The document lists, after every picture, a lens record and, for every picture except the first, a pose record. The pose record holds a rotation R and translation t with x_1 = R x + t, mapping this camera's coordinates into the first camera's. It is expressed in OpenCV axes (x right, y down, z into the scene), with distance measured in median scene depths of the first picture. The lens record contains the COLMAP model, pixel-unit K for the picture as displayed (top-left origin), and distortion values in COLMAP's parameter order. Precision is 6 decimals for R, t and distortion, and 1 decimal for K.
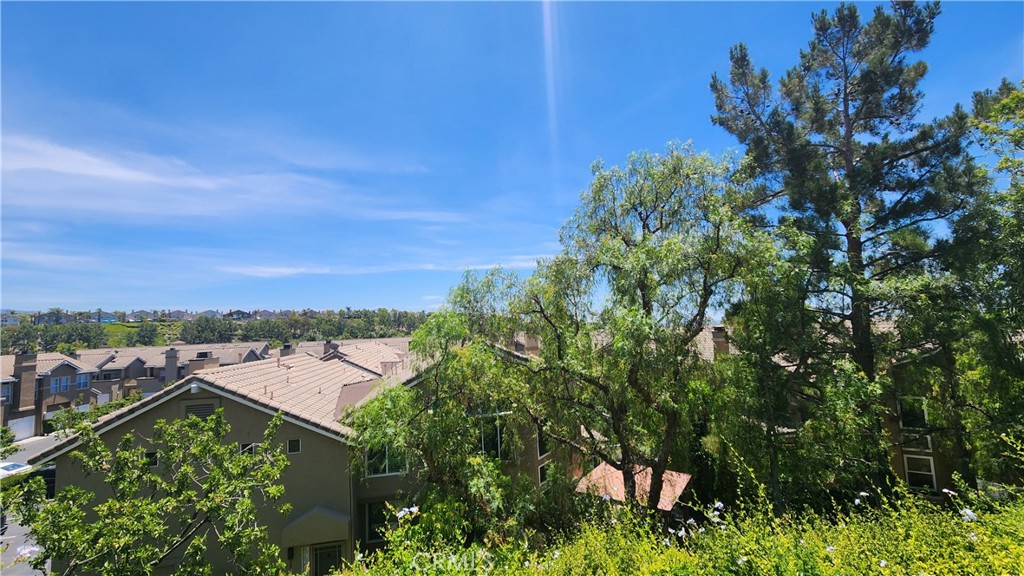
lens RADIAL K [[423.0, 0, 501.4], [0, 423.0, 299.6], [0, 0, 1]] dist [0.003455, 0.000811]
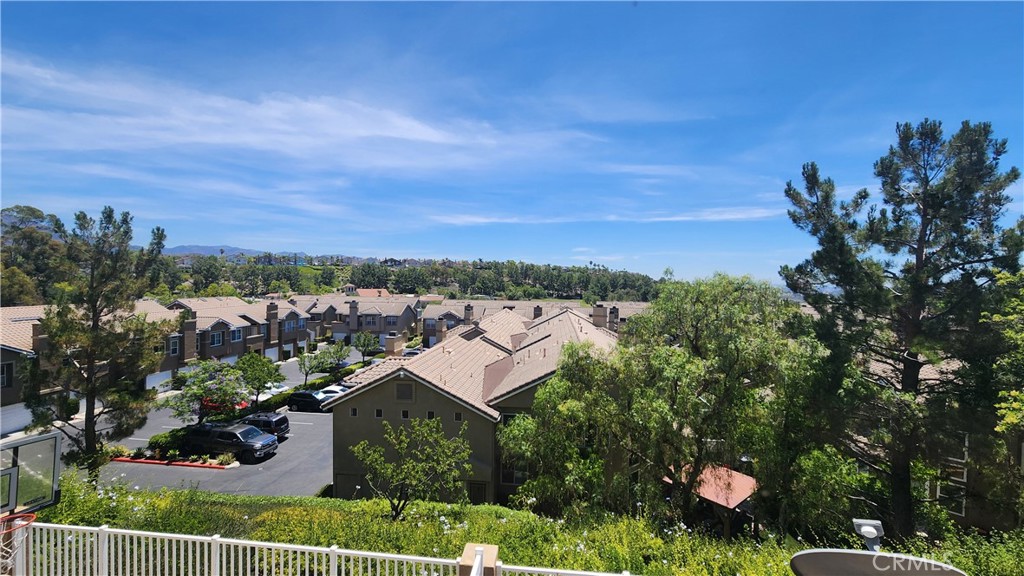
lens RADIAL K [[423.0, 0, 499.6], [0, 423.0, 291.3], [0, 0, 1]] dist [0.003455, 0.000811]
pose [[0.954988, 0.060726, -0.290363, 0.015779], [-0.030294, 0.993670, 0.108180, -0.063995], [0.295094, -0.094514, 0.950782, -0.084545]]
